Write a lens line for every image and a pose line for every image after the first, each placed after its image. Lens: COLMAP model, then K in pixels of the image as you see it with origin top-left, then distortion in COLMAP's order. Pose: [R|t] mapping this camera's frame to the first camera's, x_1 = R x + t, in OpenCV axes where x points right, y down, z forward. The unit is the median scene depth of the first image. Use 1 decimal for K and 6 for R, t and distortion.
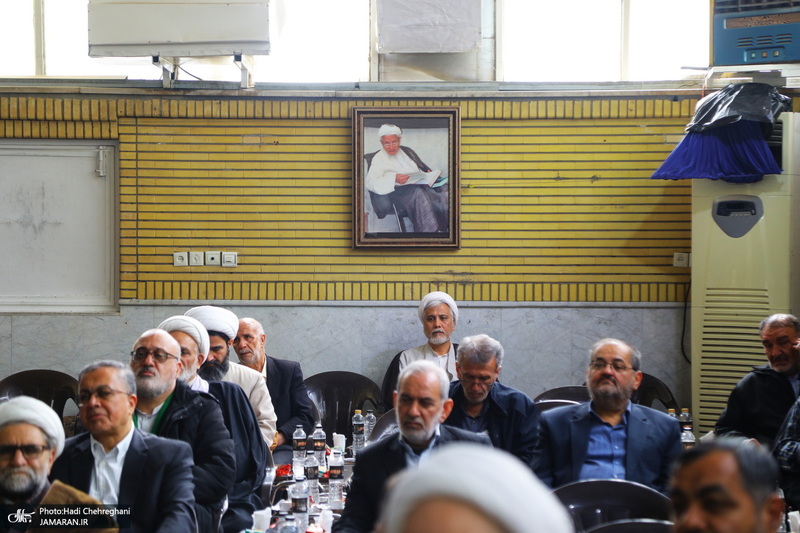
lens RADIAL K [[2358.1, 0, 400.0], [0, 2358.1, 266.5], [0, 0, 1]] dist [0.420069, 0.858287]
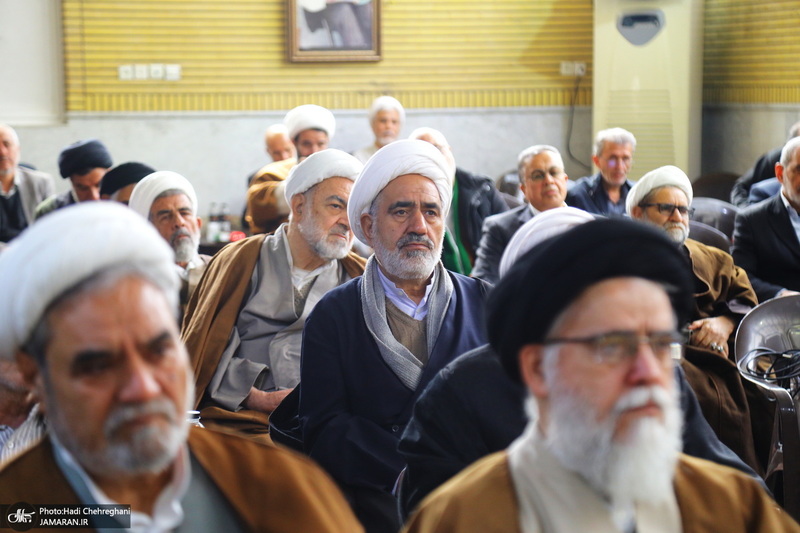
lens RADIAL K [[2358.1, 0, 400.0], [0, 2358.1, 266.5], [0, 0, 1]] dist [0.420069, 0.858287]
pose [[0.949707, -0.036818, 0.310968, -0.307840], [0.015204, 0.997314, 0.071646, 0.008791], [-0.312770, -0.063315, 0.947716, -0.038567]]
